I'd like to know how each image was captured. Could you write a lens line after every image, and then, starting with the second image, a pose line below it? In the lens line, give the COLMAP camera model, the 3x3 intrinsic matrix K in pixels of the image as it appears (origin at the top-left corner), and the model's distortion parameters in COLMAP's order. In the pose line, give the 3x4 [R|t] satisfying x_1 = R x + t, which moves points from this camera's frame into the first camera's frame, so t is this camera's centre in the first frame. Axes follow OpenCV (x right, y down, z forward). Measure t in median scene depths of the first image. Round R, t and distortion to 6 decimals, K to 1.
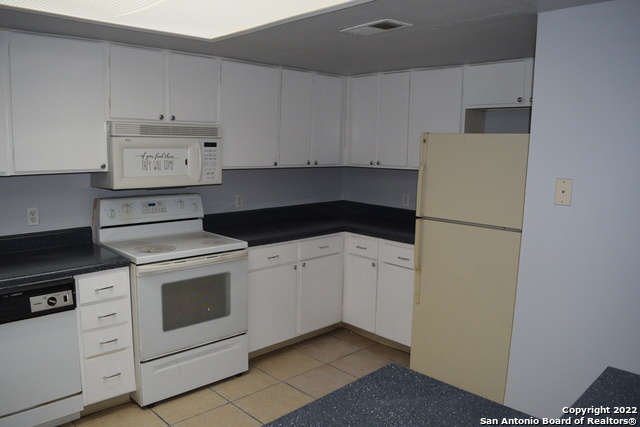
lens RADIAL K [[503.6, 0, 320.2], [0, 503.6, 213.3], [0, 0, 1]] dist [-0.084308, 0.005805]
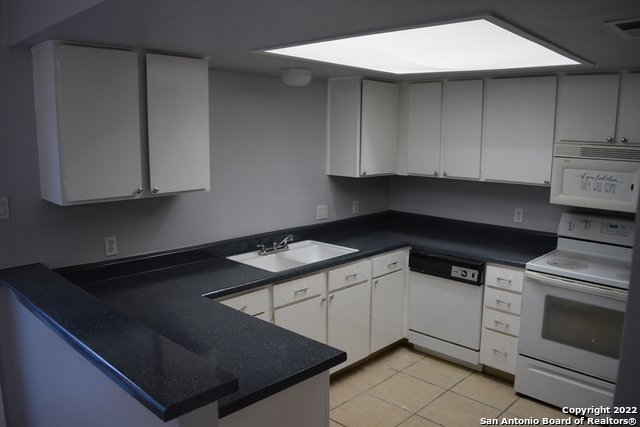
lens RADIAL K [[503.6, 0, 320.7], [0, 503.6, 214.0], [0, 0, 1]] dist [-0.084308, 0.005805]
pose [[0.032956, 0.148456, -0.988370, 0.687439], [-0.148018, 0.978727, 0.142072, -0.107061], [0.988435, 0.141614, 0.054229, 0.422386]]
